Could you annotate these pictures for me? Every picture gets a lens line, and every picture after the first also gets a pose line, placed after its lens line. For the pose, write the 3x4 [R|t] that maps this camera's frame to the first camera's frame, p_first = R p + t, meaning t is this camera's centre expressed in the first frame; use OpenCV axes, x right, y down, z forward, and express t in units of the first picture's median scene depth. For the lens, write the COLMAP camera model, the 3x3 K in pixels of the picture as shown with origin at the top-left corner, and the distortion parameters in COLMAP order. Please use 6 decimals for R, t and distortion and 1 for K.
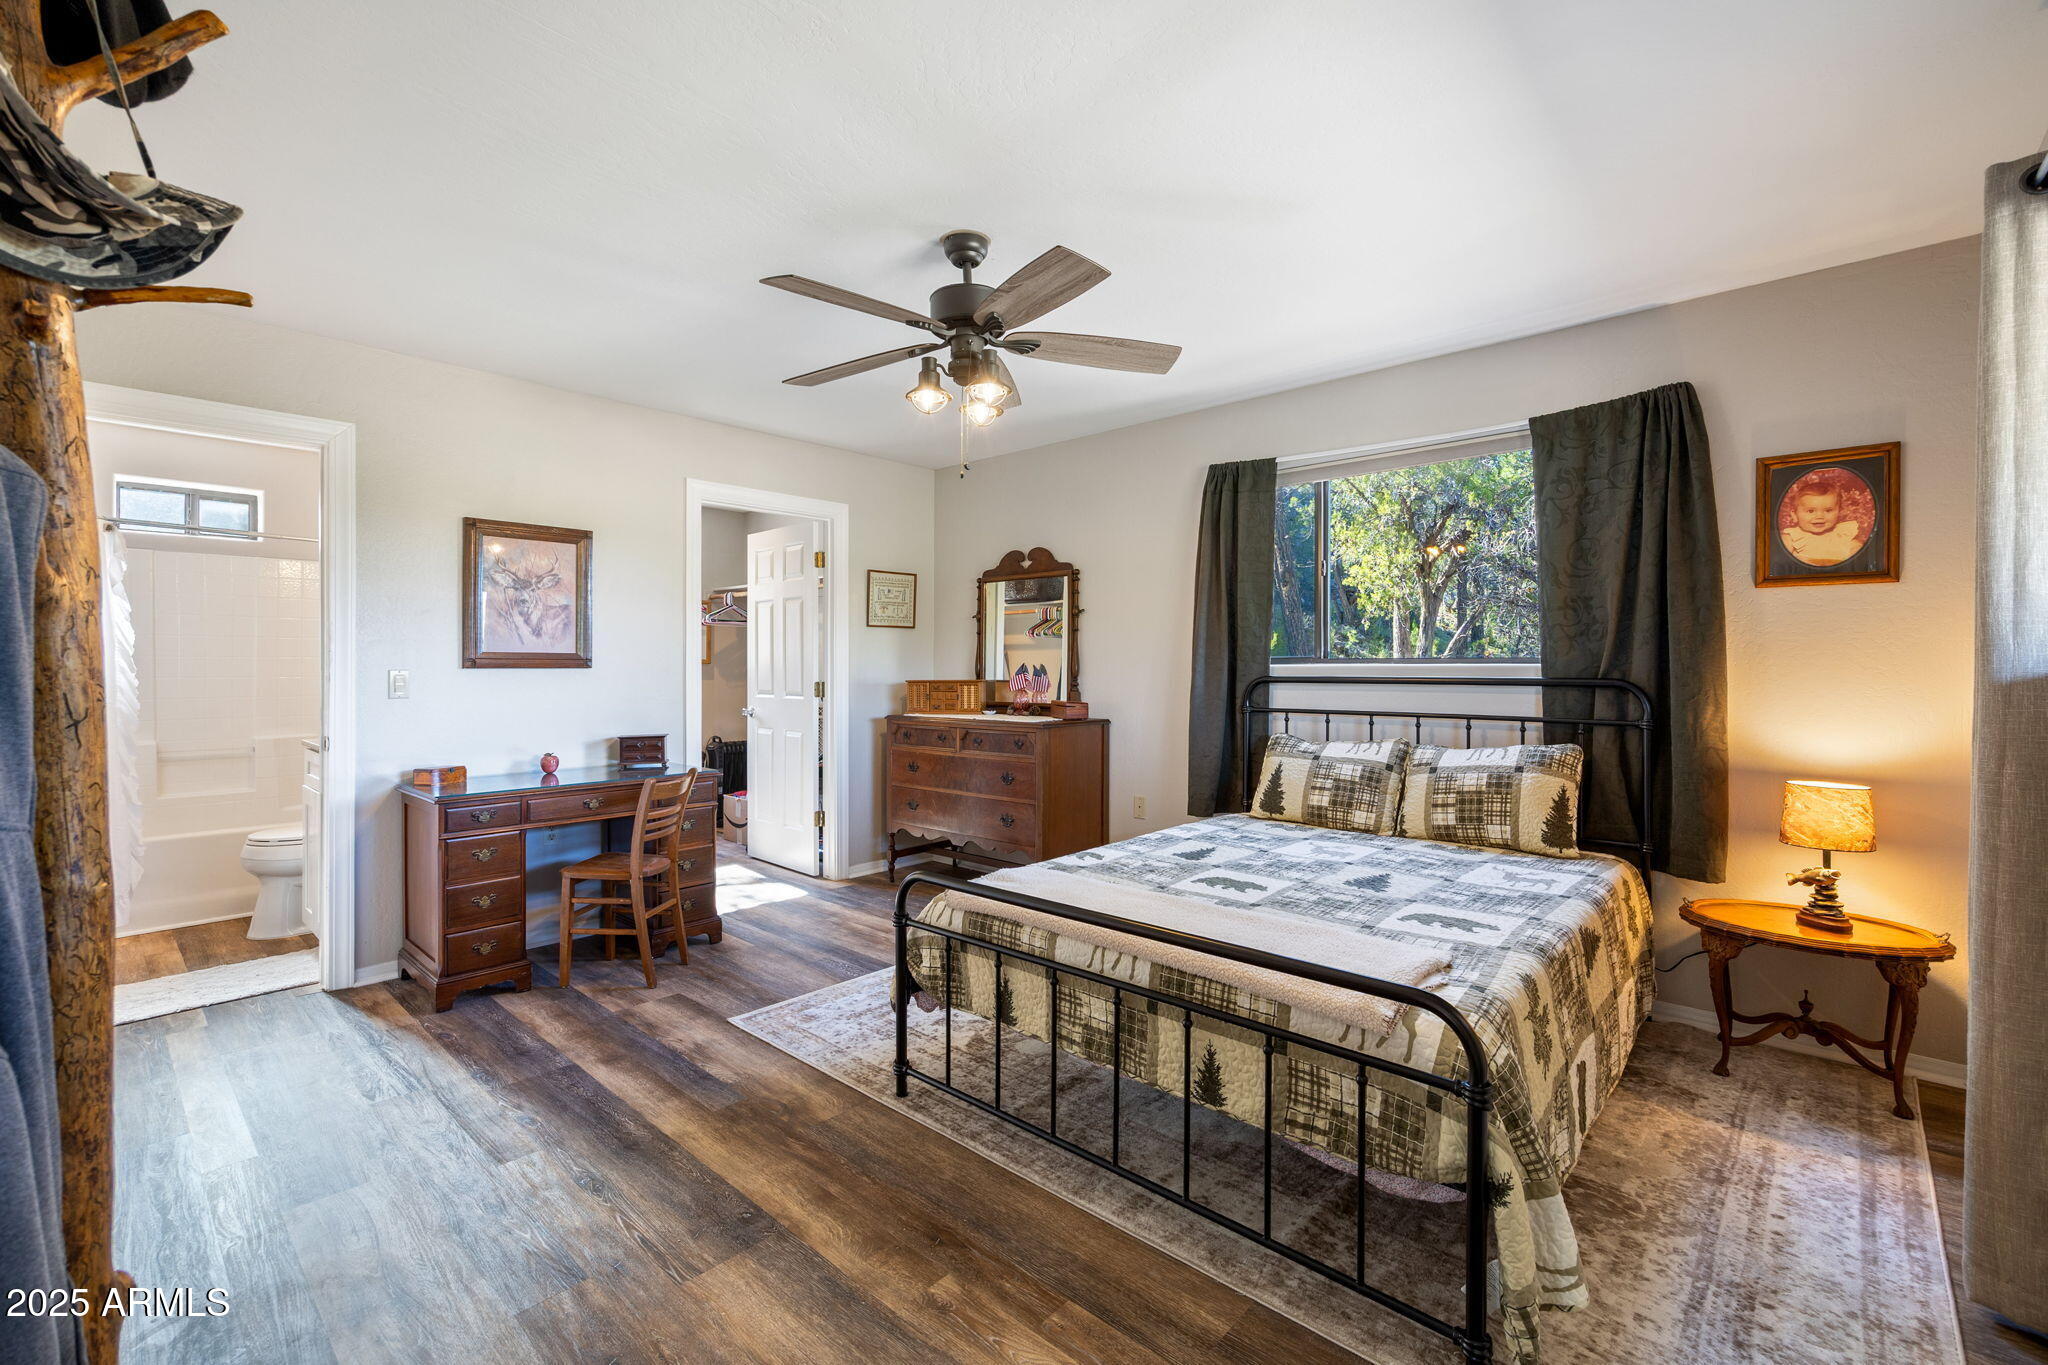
lens RADIAL K [[890.9, 0, 1023.3], [0, 890.9, 672.4], [0, 0, 1]] dist [0.000654, 0.000011]
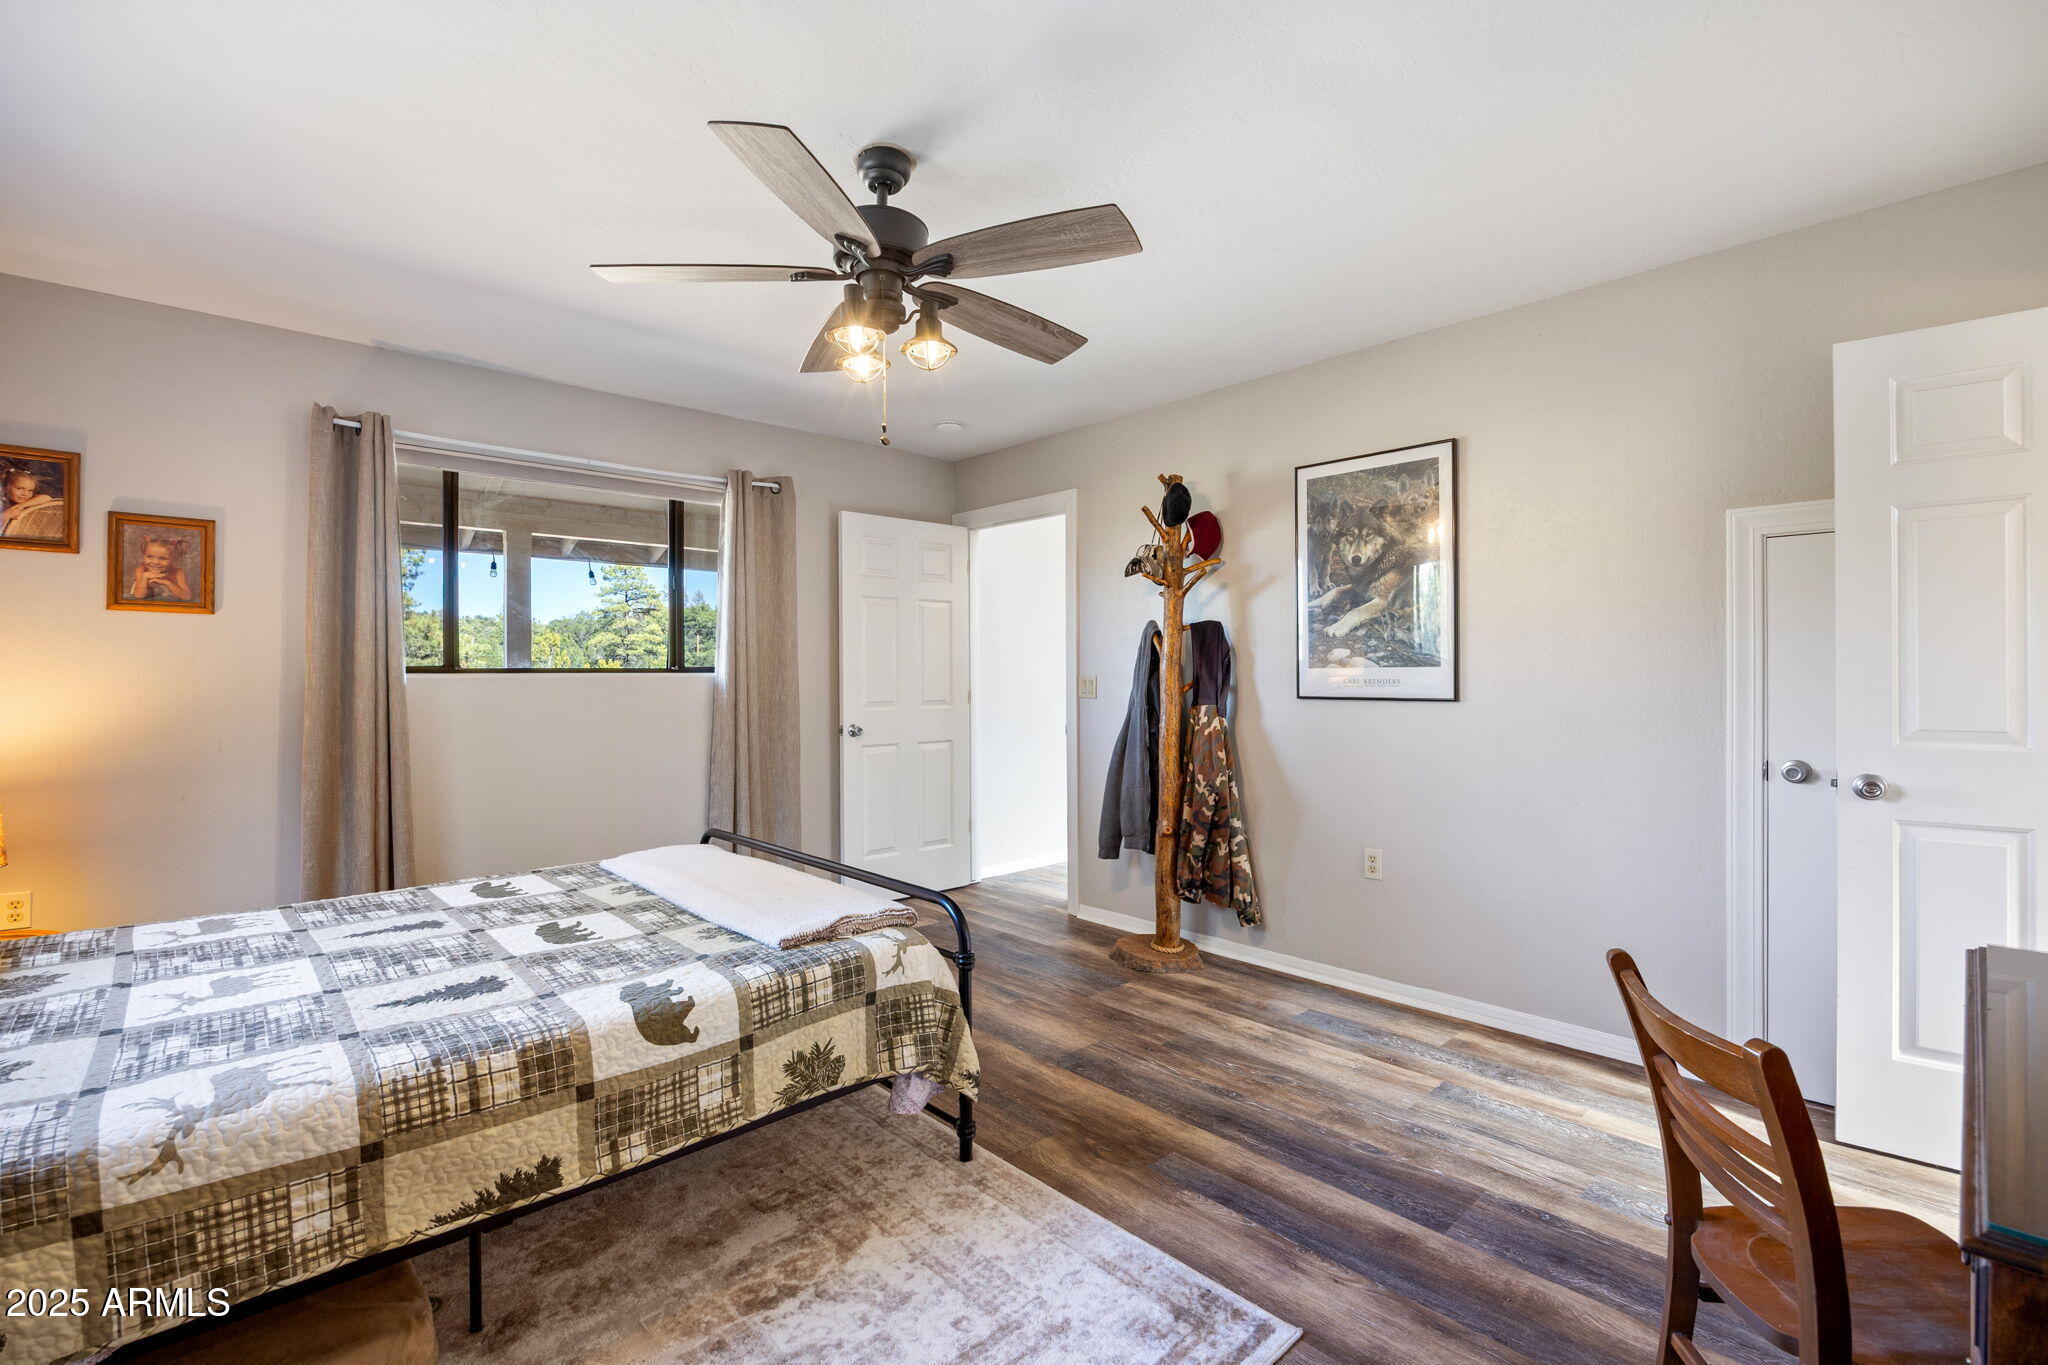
lens RADIAL K [[890.9, 0, 1023.3], [0, 890.9, 672.4], [0, 0, 1]] dist [0.000654, 0.000011]
pose [[-0.997666, 0.007181, 0.067908, -0.240477], [0.007433, 0.999966, 0.003460, 0.003200], [-0.067881, 0.003957, -0.997686, 1.760536]]
